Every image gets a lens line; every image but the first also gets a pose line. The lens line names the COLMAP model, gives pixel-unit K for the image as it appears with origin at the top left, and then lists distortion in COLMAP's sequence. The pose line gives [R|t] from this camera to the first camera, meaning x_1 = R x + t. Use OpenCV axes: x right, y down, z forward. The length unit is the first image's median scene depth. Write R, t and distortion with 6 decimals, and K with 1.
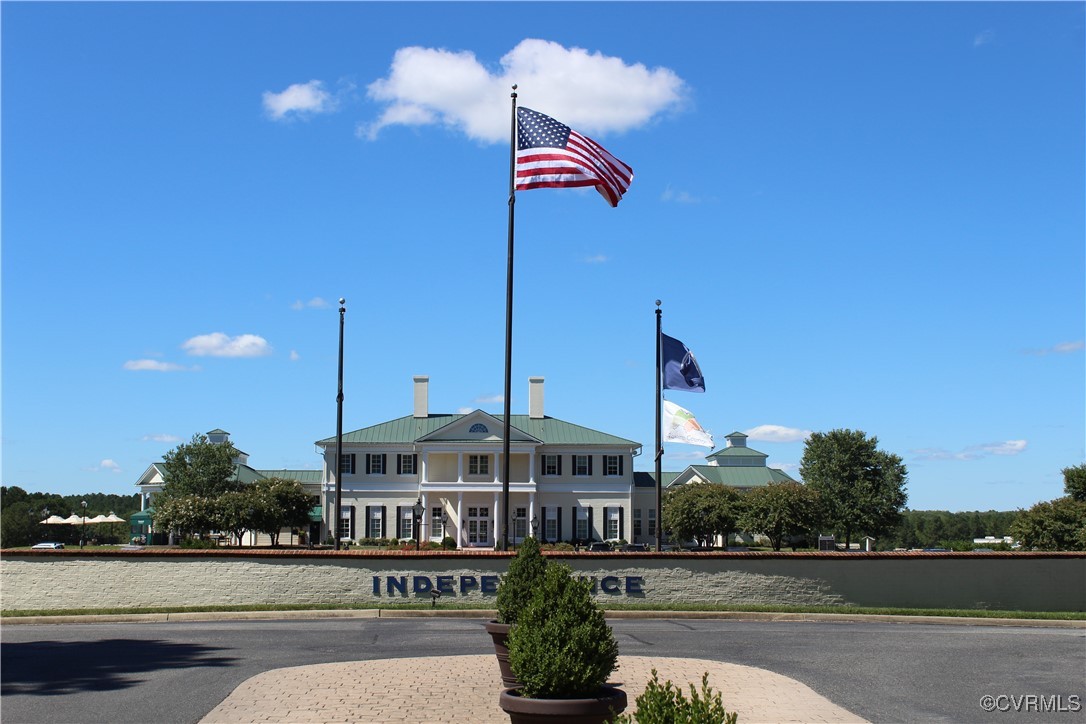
lens RADIAL K [[1599.2, 0, 539.8], [0, 1599.2, 357.0], [0, 0, 1]] dist [-0.018553, 0.000000]
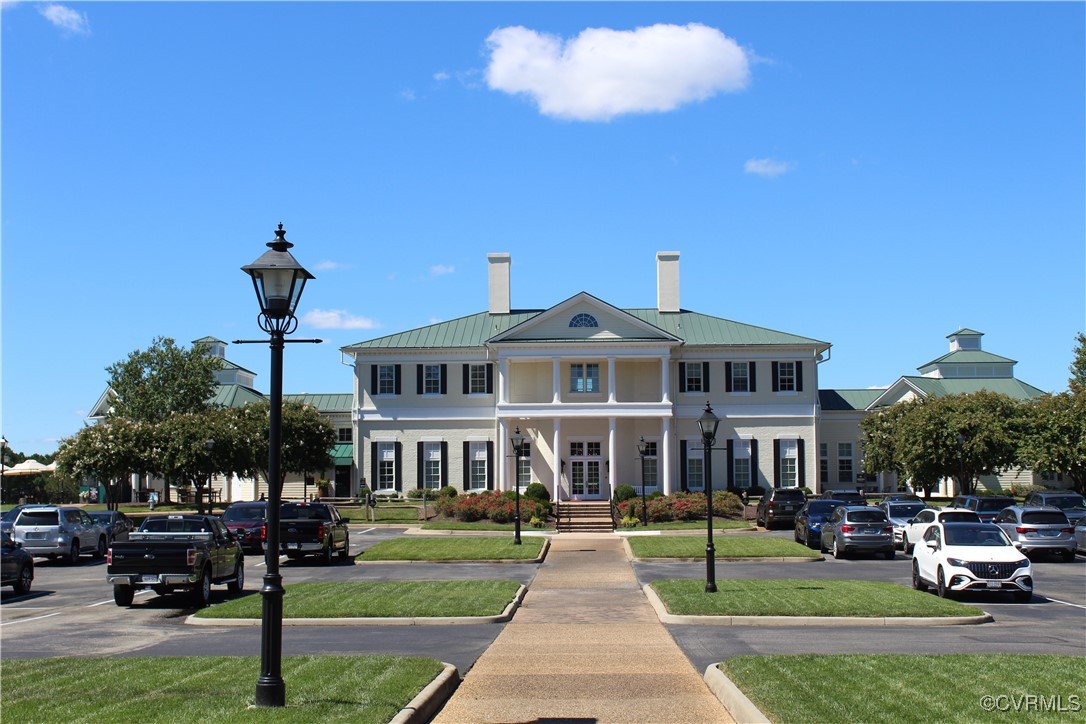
lens RADIAL K [[1599.2, 0, 542.6], [0, 1599.2, 366.9], [0, 0, 1]] dist [-0.018553, 0.000000]
pose [[0.997624, -0.014737, -0.067298, -0.010763], [0.016612, 0.999487, 0.027392, 0.044368], [0.066860, -0.028445, 0.997357, 0.335686]]
